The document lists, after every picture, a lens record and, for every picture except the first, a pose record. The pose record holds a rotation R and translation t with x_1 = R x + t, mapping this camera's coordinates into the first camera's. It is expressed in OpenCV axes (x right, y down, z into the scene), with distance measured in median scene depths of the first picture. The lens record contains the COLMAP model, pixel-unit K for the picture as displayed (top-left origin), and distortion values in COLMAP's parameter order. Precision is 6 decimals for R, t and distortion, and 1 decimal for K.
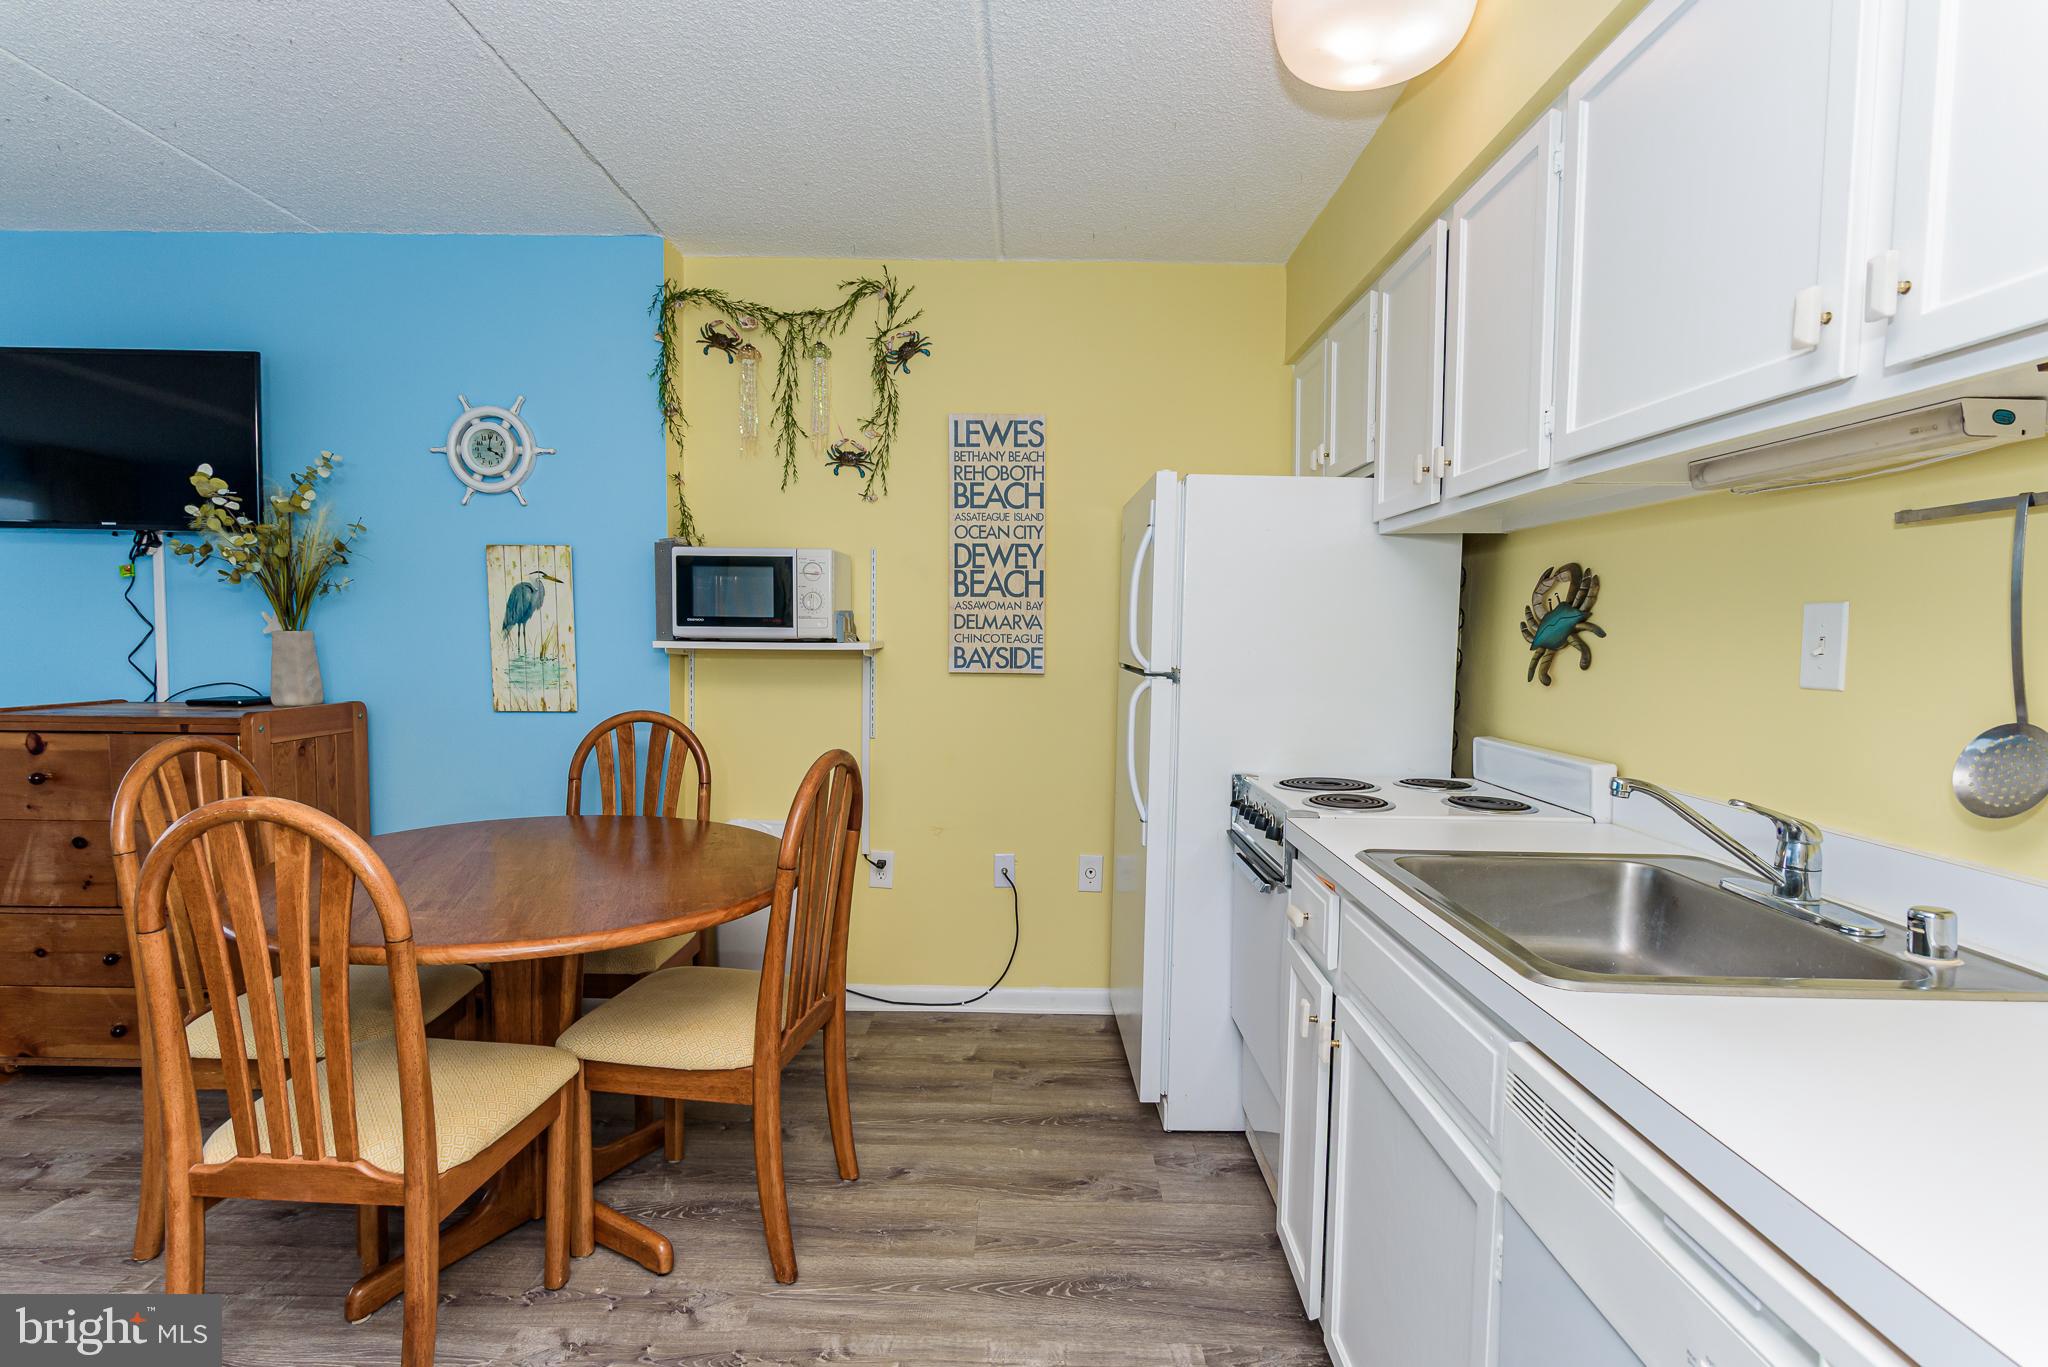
lens RADIAL K [[1005.7, 0, 1025.0], [0, 1005.7, 696.1], [0, 0, 1]] dist [0.000698, 0.000272]
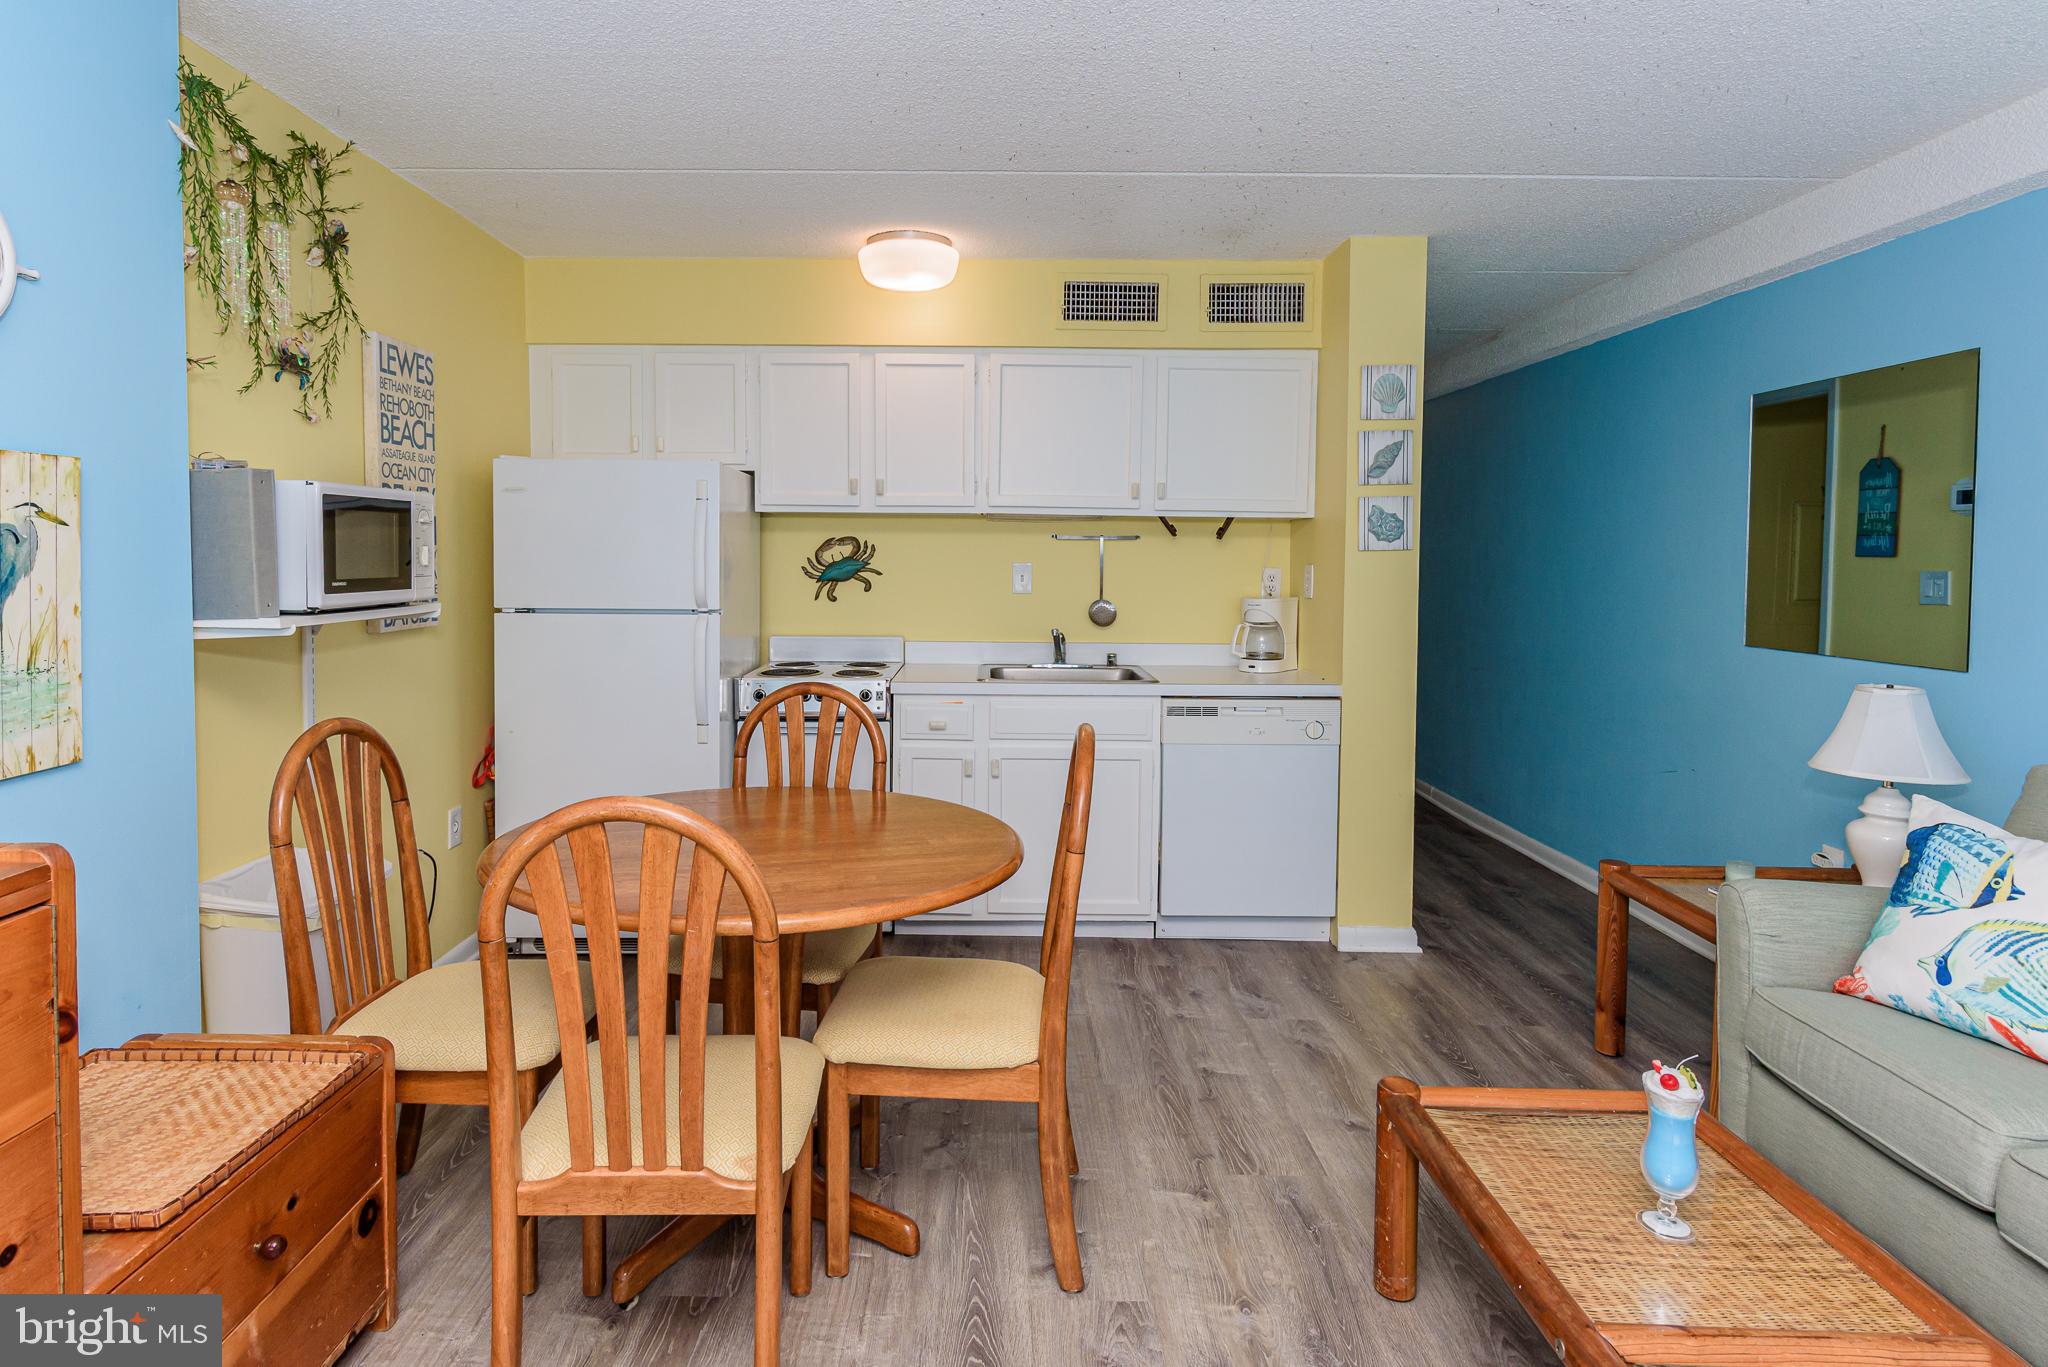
lens RADIAL K [[1078.4, 0, 977.7], [0, 1078.4, 593.4], [0, 0, 1]] dist [0.002807, 0.000876]
pose [[0.006313, -0.049149, 0.998771, -1.036280], [0.059576, 0.997036, 0.048687, -0.075564], [-0.998204, 0.059195, 0.009222, 0.511074]]
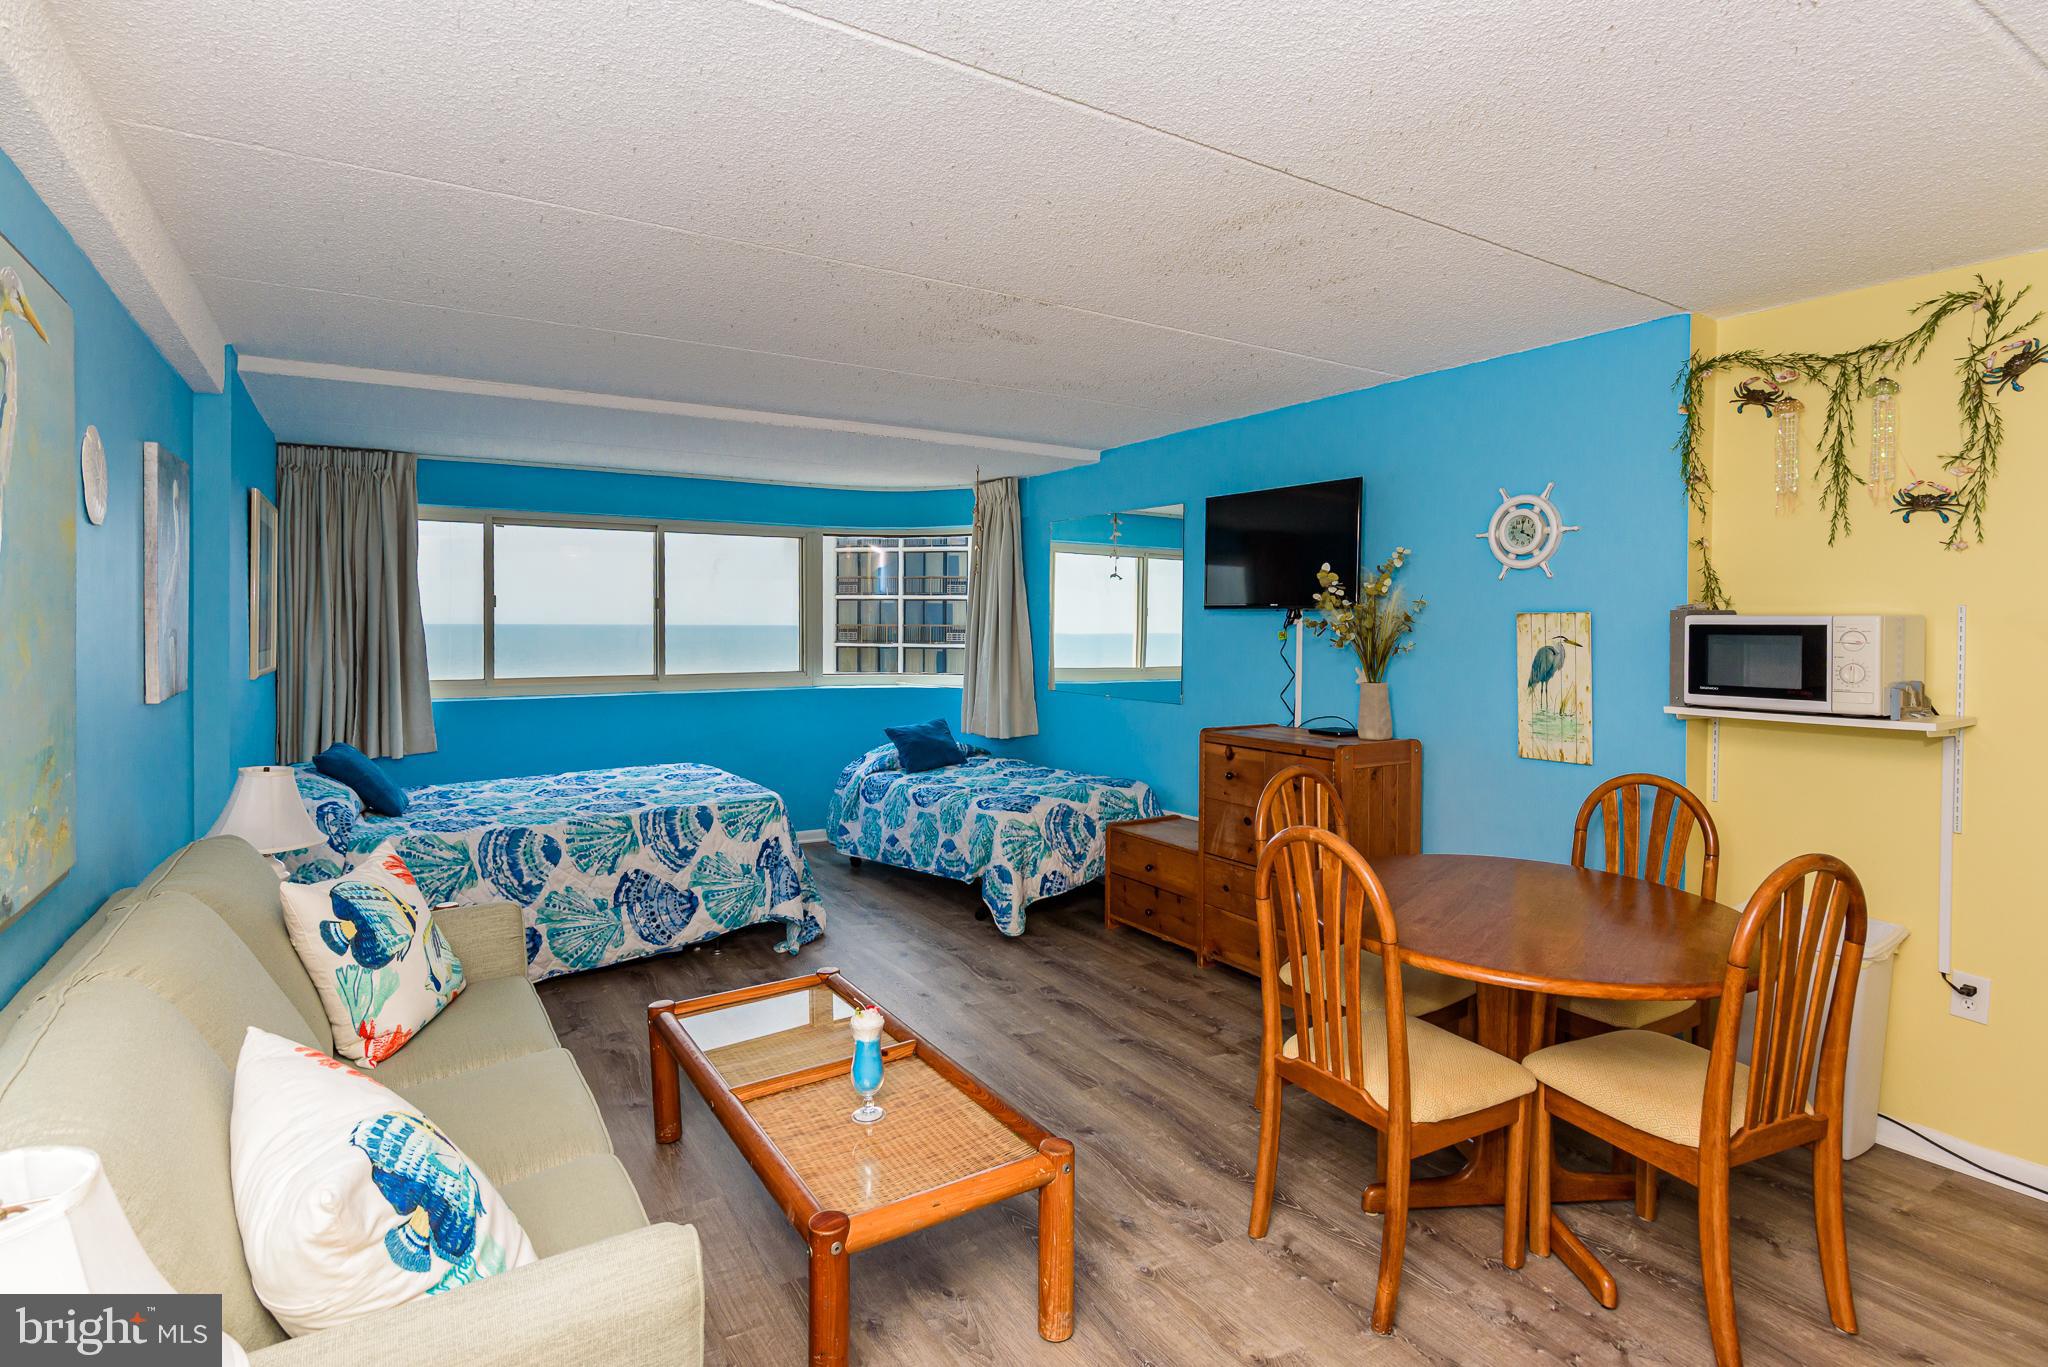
lens RADIAL K [[1023.9, 0, 1022.5], [0, 1023.9, 634.9], [0, 0, 1]] dist [0.000755, -0.000214]
pose [[0.543447, 0.000574, -0.839443, 0.147029], [-0.053866, 0.997963, -0.034190, -0.054284], [0.837713, 0.063798, 0.542371, -0.118724]]
